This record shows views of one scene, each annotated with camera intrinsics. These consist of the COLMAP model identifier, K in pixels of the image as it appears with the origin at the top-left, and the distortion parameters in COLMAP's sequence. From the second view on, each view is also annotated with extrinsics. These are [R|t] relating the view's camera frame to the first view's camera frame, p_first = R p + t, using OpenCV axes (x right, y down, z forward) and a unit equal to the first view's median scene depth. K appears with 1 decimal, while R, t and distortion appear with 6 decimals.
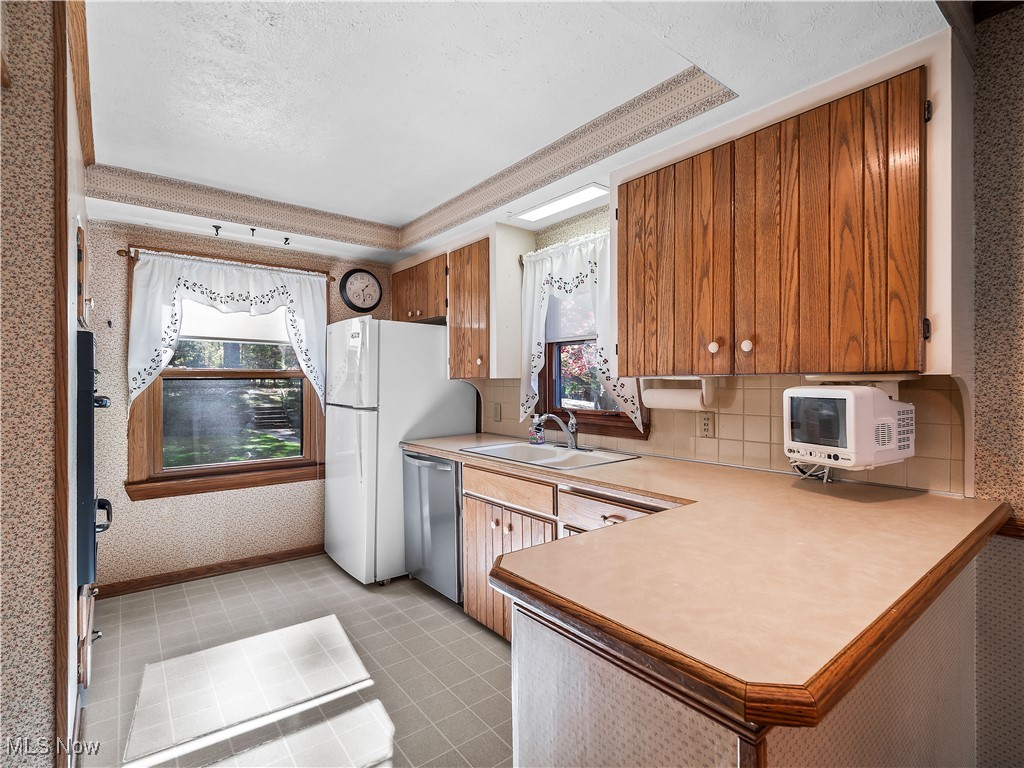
lens RADIAL K [[507.2, 0, 512.0], [0, 507.2, 384.0], [0, 0, 1]] dist [-0.001768, -0.000546]
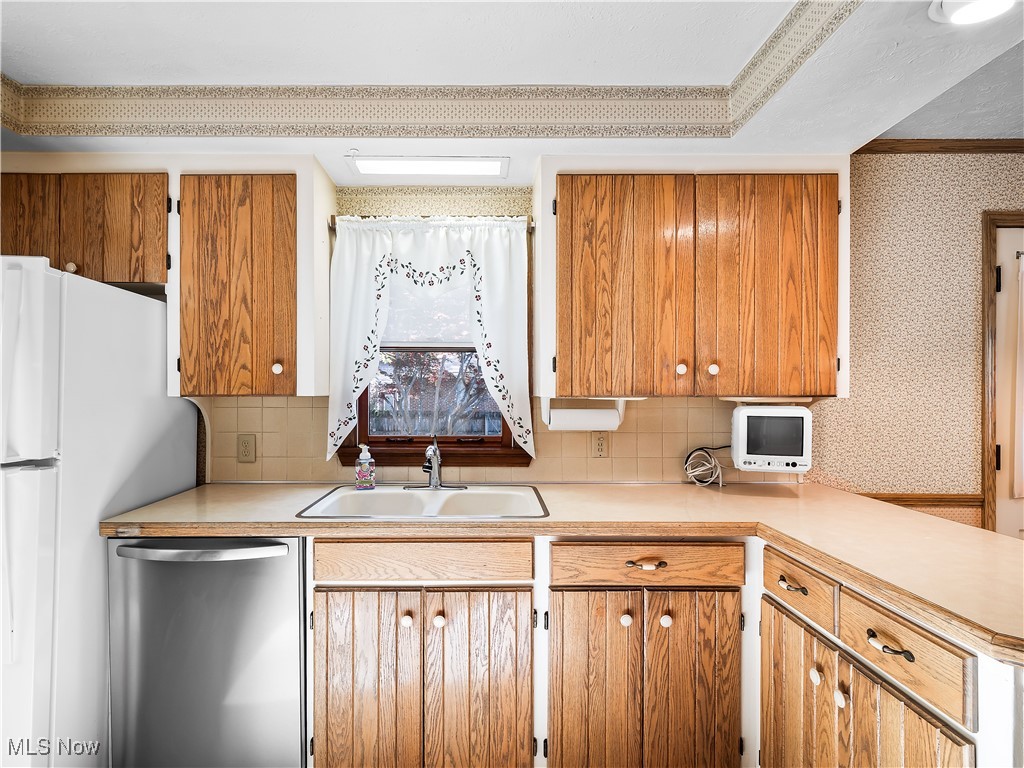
lens RADIAL K [[516.2, 0, 508.0], [0, 516.2, 390.7], [0, 0, 1]] dist [0.001064, -0.000520]
pose [[0.614832, 0.005557, 0.788639, -0.390636], [0.000059, 0.999975, -0.007093, -0.013027], [-0.788658, 0.004408, 0.614816, 0.389822]]
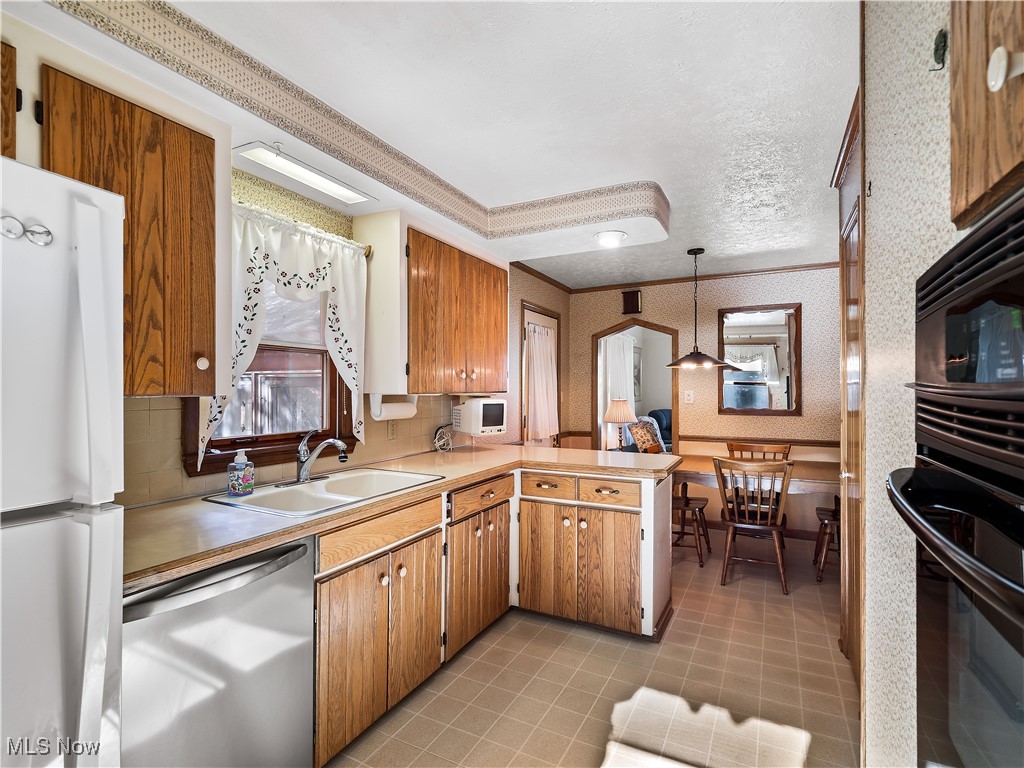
lens RADIAL K [[491.3, 0, 512.0], [0, 491.3, 384.0], [0, 0, 1]] dist [0.001895, 0.000158]
pose [[-0.411882, 0.010107, 0.911181, -0.663075], [0.002547, 0.999947, -0.009941, -0.017357], [-0.911234, -0.001774, -0.411886, 0.919578]]
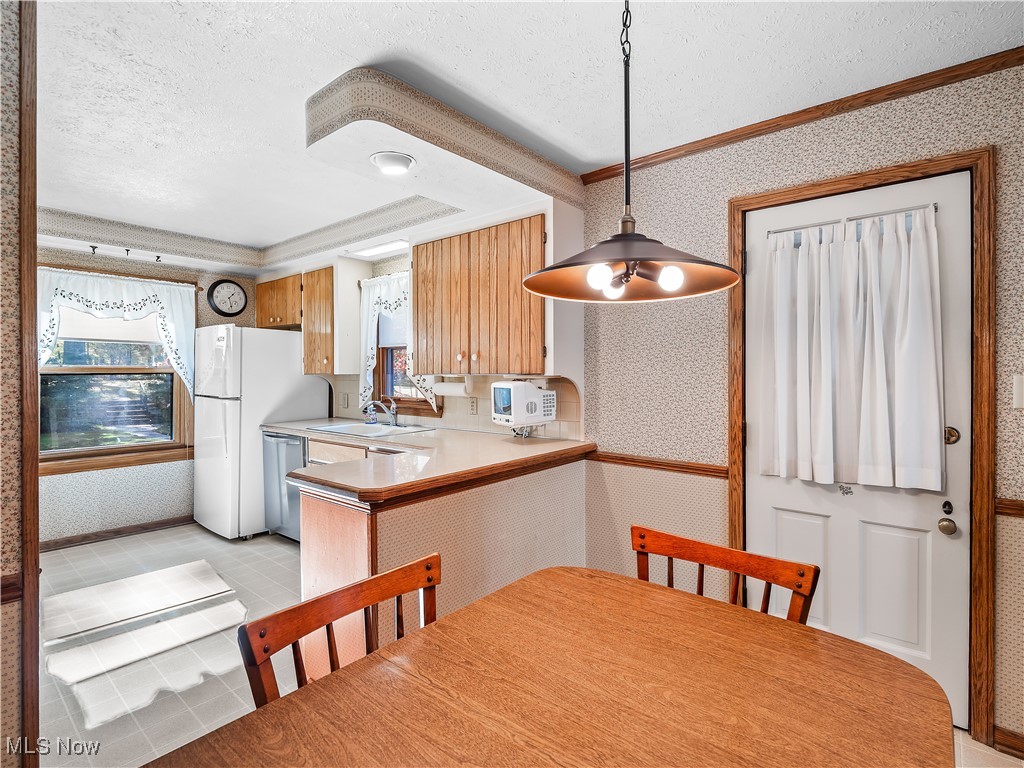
lens RADIAL K [[532.7, 0, 522.3], [0, 532.7, 377.3], [0, 0, 1]] dist [-0.000601, -0.000973]
pose [[0.978942, -0.000774, 0.204135, 0.150551], [-0.000174, 0.999989, 0.004627, -0.009844], [-0.204137, -0.004566, 0.978932, -0.438972]]
